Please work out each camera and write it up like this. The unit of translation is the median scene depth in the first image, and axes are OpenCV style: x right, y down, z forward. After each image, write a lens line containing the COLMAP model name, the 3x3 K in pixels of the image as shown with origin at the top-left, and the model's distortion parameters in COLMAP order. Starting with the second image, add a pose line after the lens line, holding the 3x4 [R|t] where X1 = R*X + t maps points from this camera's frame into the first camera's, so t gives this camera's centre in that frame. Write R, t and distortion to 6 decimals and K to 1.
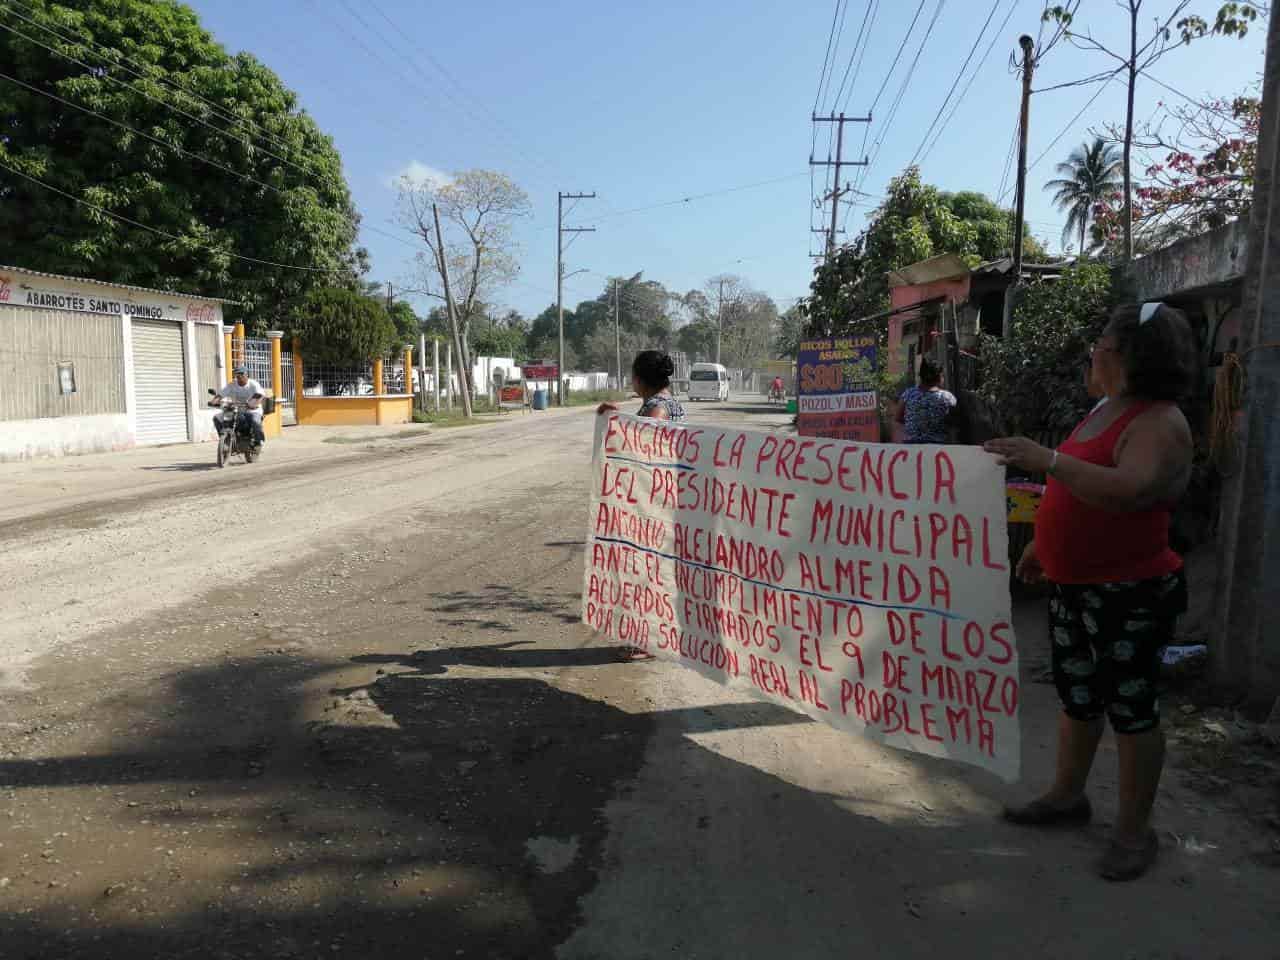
lens RADIAL K [[994.4, 0, 645.7], [0, 994.4, 480.2], [0, 0, 1]] dist [0.030914, -0.051465]
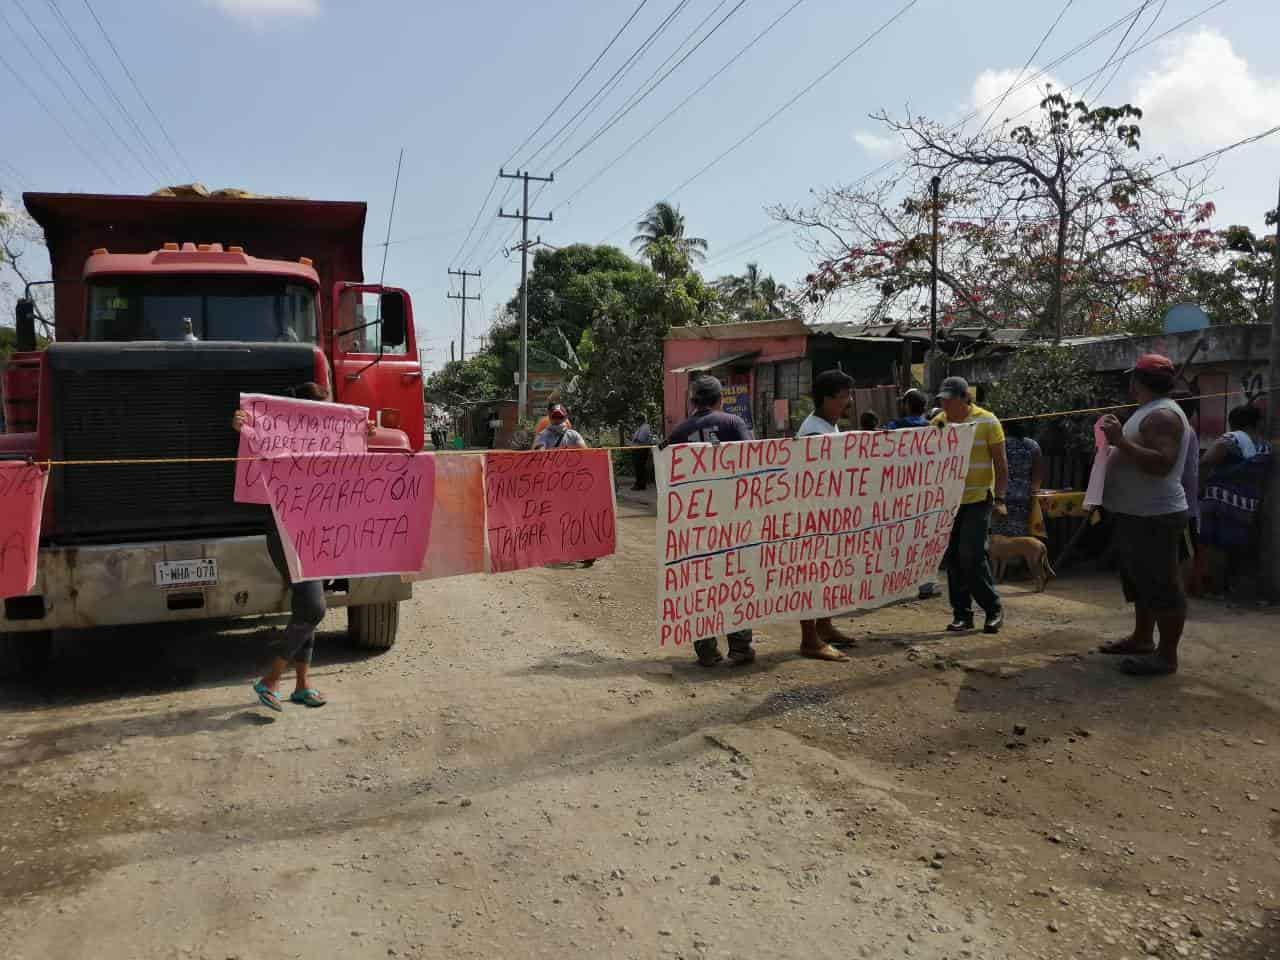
lens RADIAL K [[1001.4, 0, 645.7], [0, 1001.4, 478.9], [0, 0, 1]] dist [0.034424, -0.058754]
pose [[0.910462, -0.049961, 0.410565, -0.179774], [0.064919, 0.997635, -0.022563, -0.003810], [-0.408467, 0.047196, 0.911552, -0.034097]]
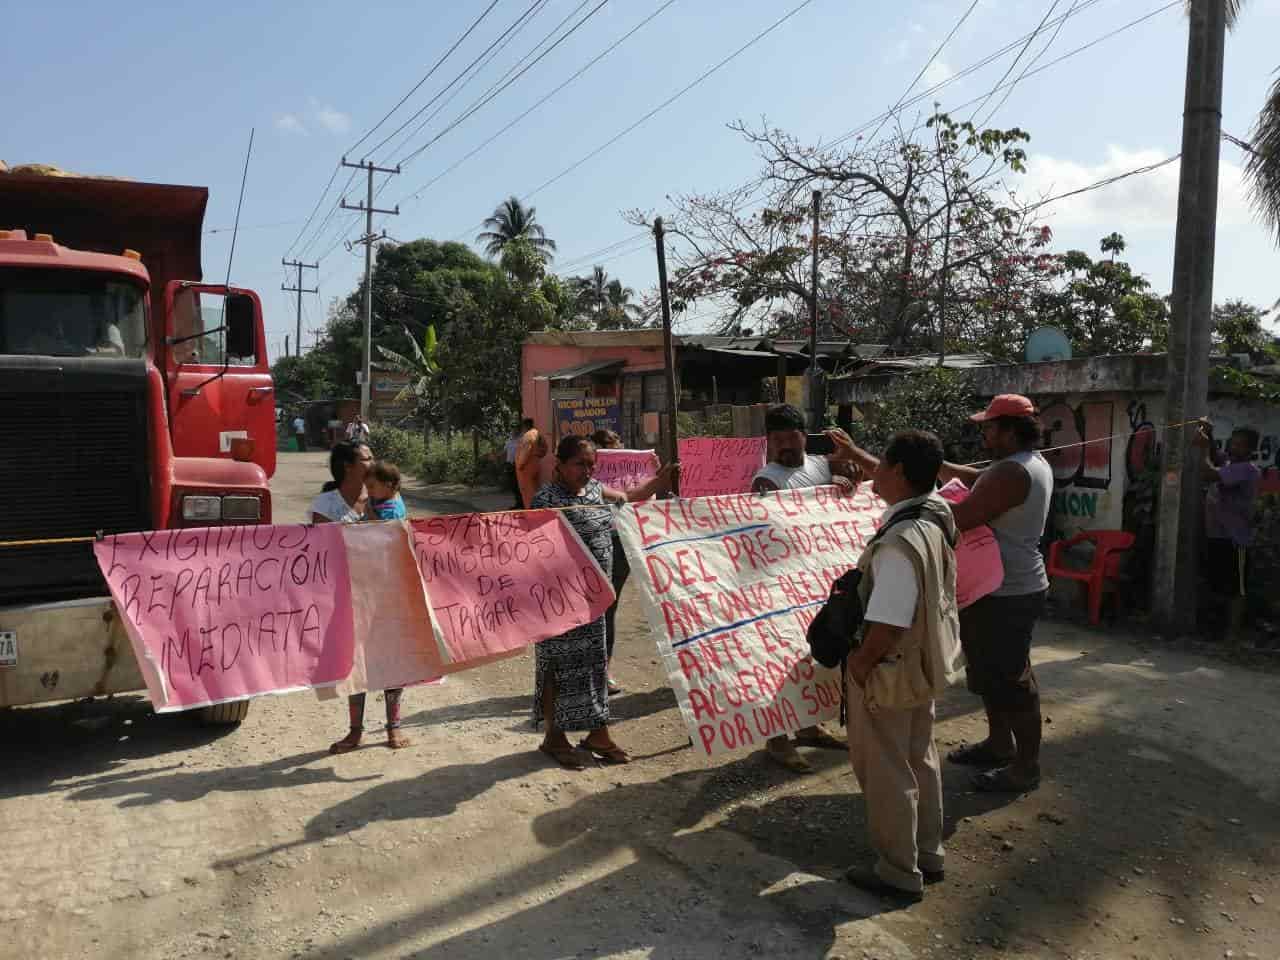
lens RADIAL K [[994.4, 0, 645.7], [0, 994.4, 480.2], [0, 0, 1]] dist [0.030914, -0.051465]
pose [[0.834554, -0.046846, 0.548930, -0.178625], [0.062696, 0.997981, -0.010151, -0.013758], [-0.547347, 0.042888, 0.835806, -0.003457]]
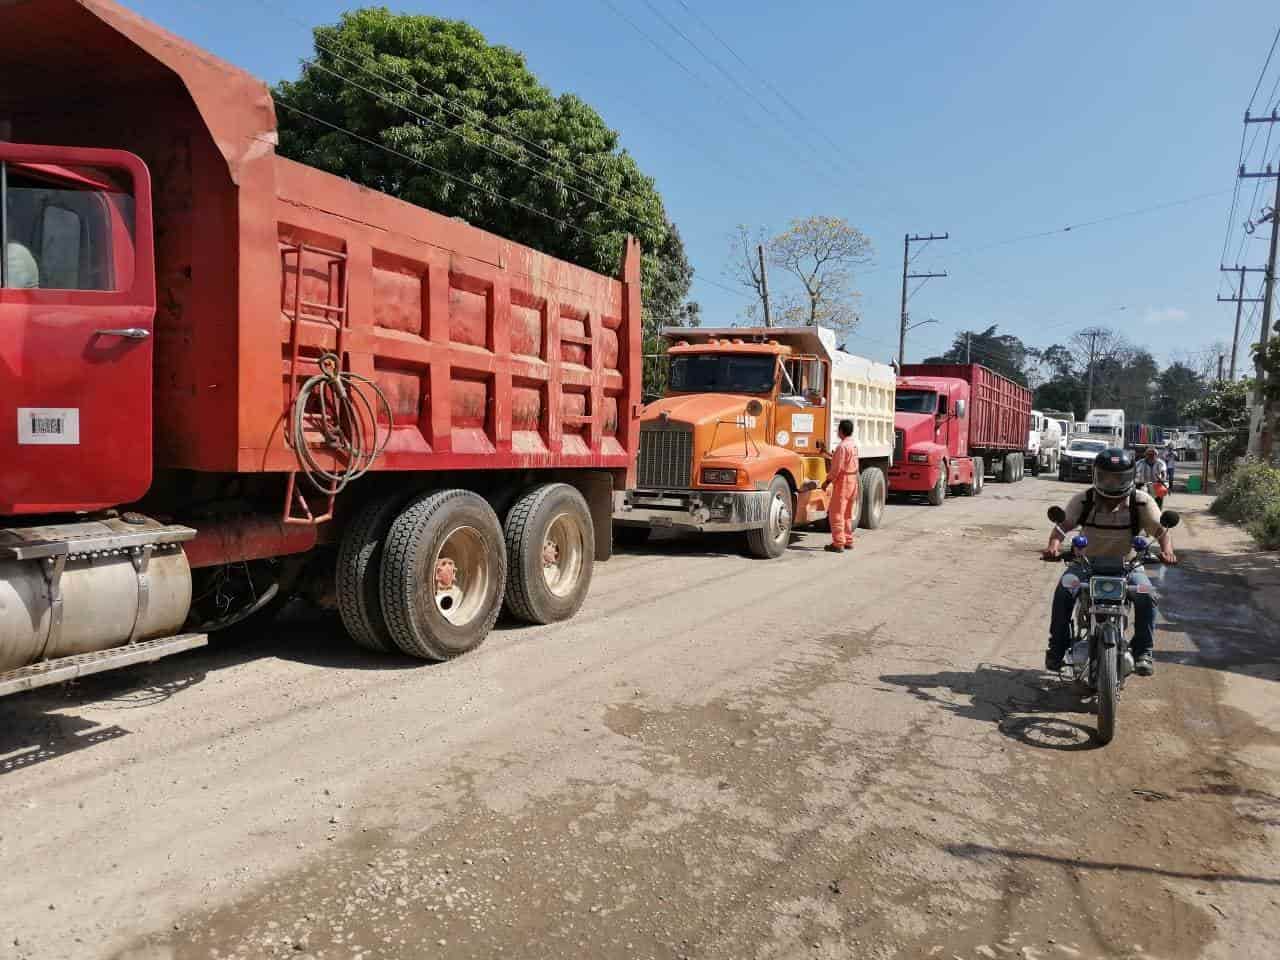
lens RADIAL K [[1010.4, 0, 648.7], [0, 1010.4, 471.8], [0, 0, 1]] dist [0.029789, -0.047103]
pose [[0.946200, 0.033580, -0.321834, -0.010266], [-0.054882, 0.996845, -0.057344, -0.022812], [0.318893, 0.071922, 0.945058, 0.153168]]
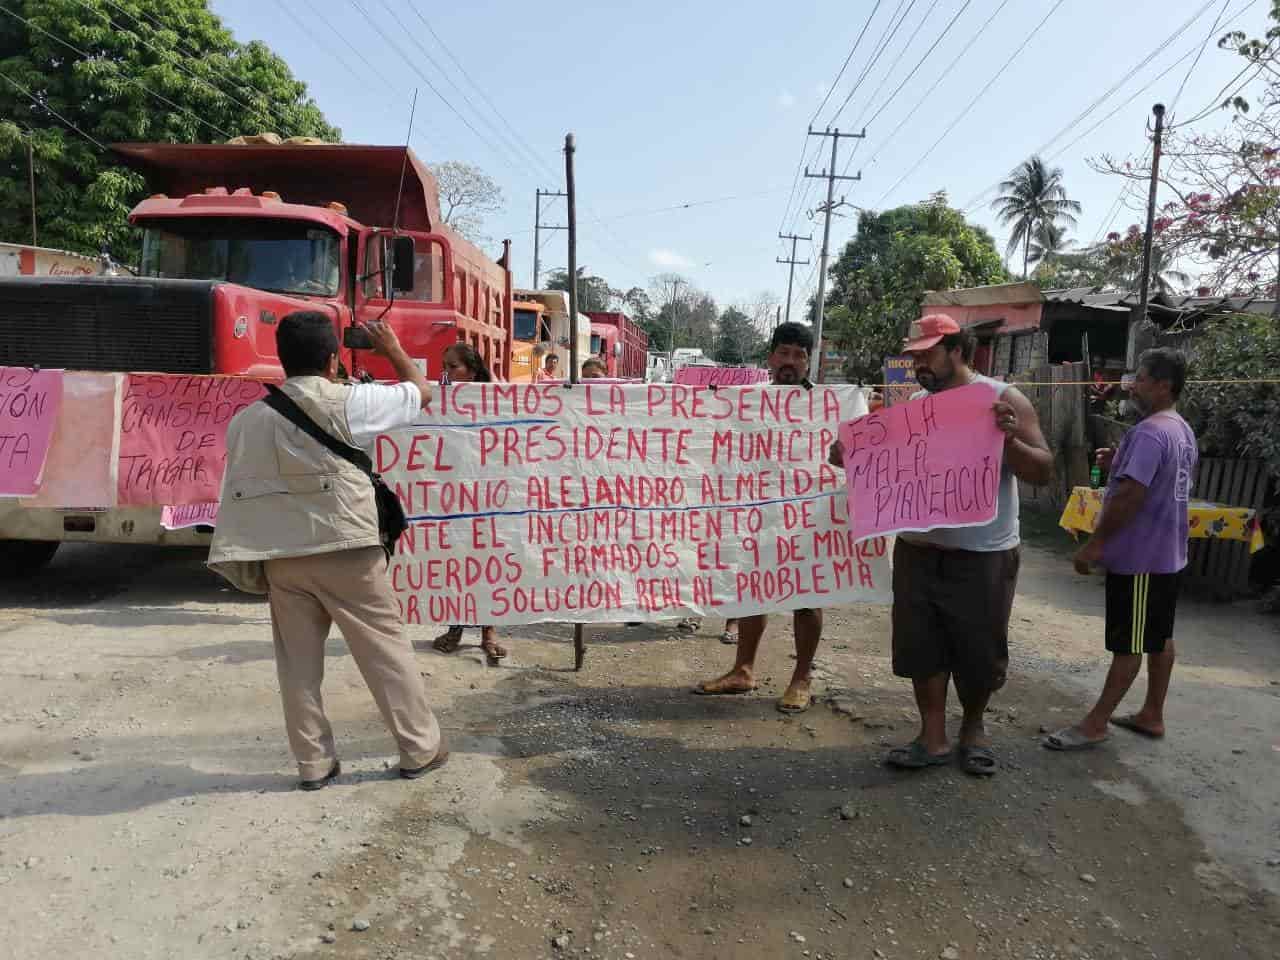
lens RADIAL K [[1010.4, 0, 648.7], [0, 1010.4, 471.8], [0, 0, 1]] dist [0.029789, -0.047103]
pose [[0.996832, 0.021650, 0.076533, -0.084304], [-0.021162, 0.999750, -0.007174, -0.002036], [-0.076669, 0.005531, 0.997041, -0.033072]]
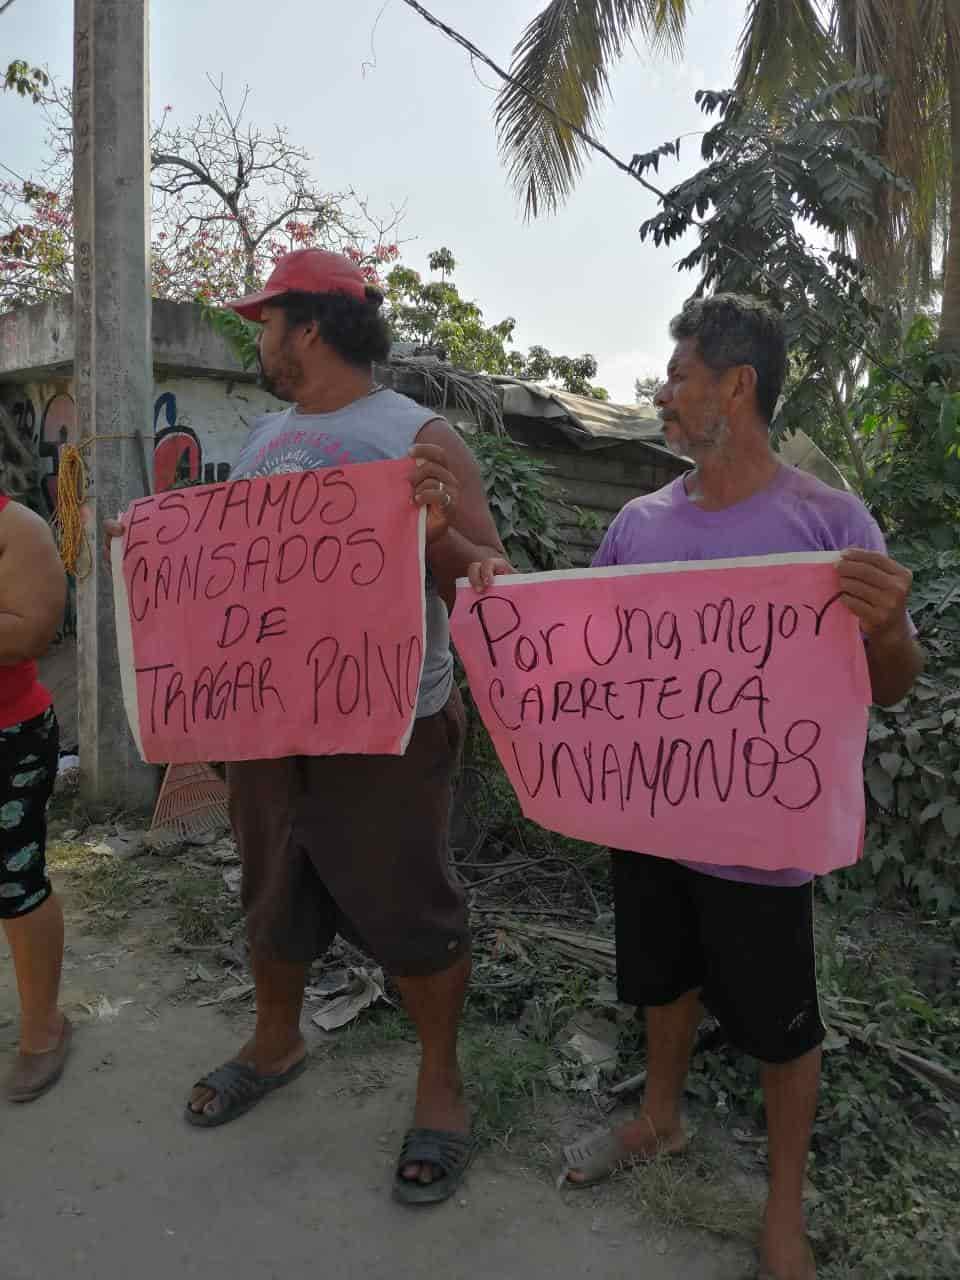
lens RADIAL K [[1010.4, 0, 480.0], [0, 1010.4, 640.0], [0, 0, 1]] dist [0.029789, -0.047103]
pose [[0.598810, -0.119092, 0.791987, 0.006746], [0.065444, 0.992852, 0.099815, -0.002018], [-0.798213, -0.007939, 0.602324, 0.017849]]
